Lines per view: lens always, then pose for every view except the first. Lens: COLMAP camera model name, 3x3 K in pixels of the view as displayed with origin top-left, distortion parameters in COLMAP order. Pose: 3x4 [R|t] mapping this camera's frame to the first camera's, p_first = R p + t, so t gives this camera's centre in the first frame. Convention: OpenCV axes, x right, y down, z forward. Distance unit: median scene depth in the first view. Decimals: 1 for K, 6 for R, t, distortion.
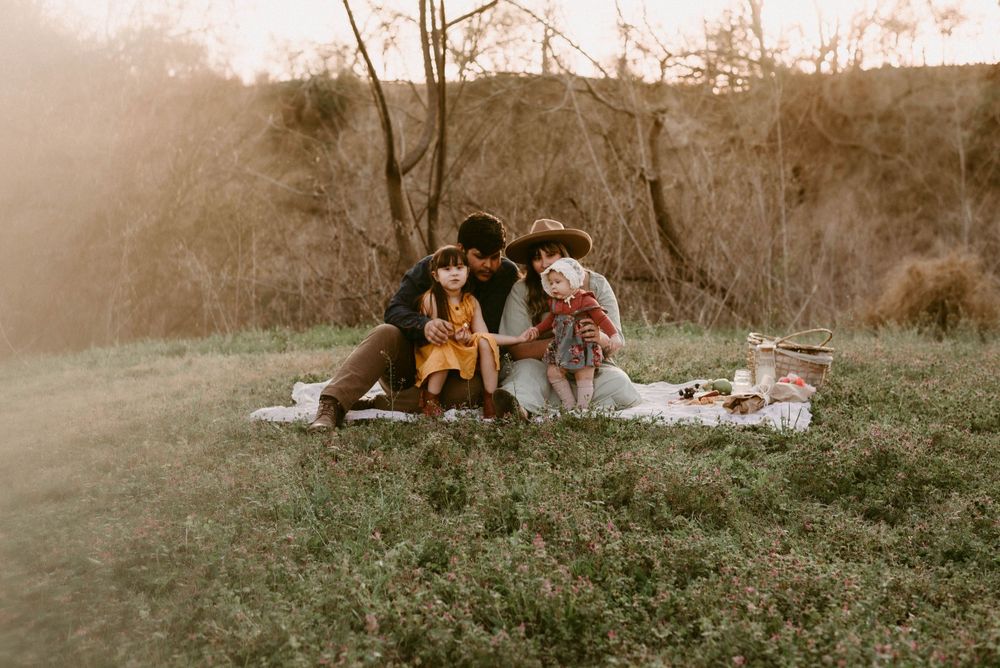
lens RADIAL K [[1476.2, 0, 514.0], [0, 1476.2, 335.9], [0, 0, 1]] dist [0.000174, 0.022053]
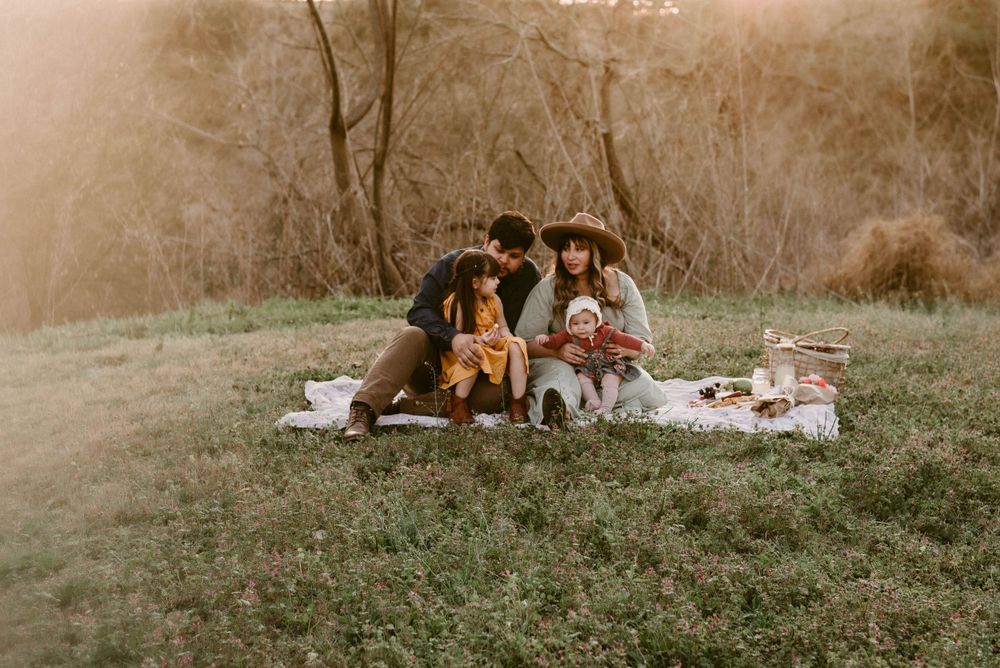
lens RADIAL K [[1604.6, 0, 549.7], [0, 1604.6, 330.5], [0, 0, 1]] dist [-0.002630, 0.037869]
pose [[0.996726, -0.001448, 0.080835, -0.077240], [-0.001153, 0.999483, 0.032127, -0.038016], [-0.080839, -0.032115, 0.996210, -0.073783]]
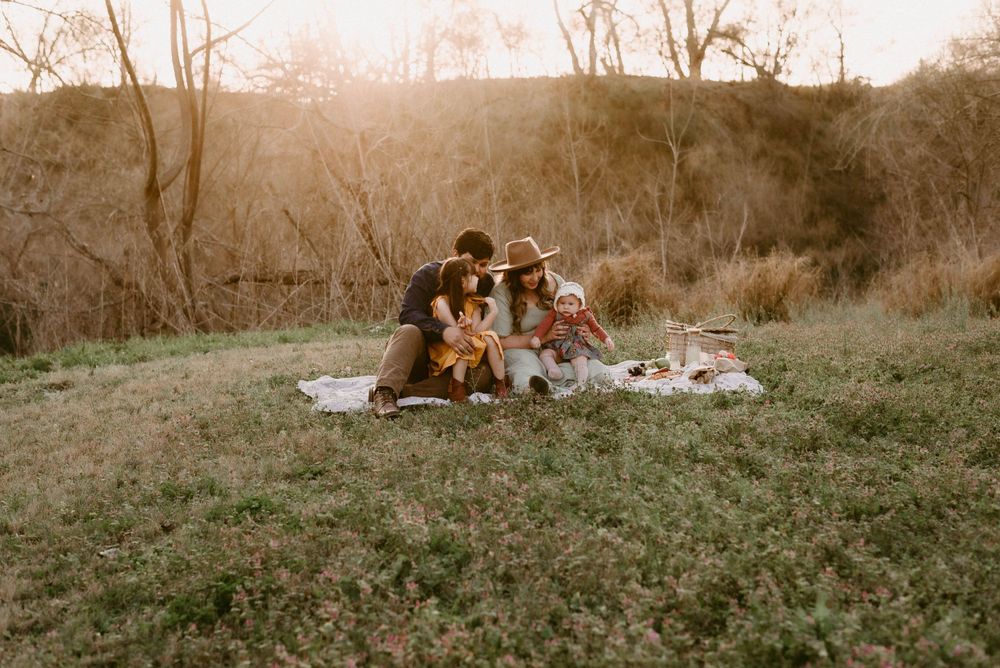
lens RADIAL K [[1421.9, 0, 513.5], [0, 1421.9, 334.3], [0, 0, 1]] dist [-0.008971, 0.023623]
pose [[0.959652, -0.044298, 0.277680, -0.307775], [0.044781, 0.998986, 0.004606, -0.001888], [-0.277603, 0.008014, 0.960663, -0.110863]]
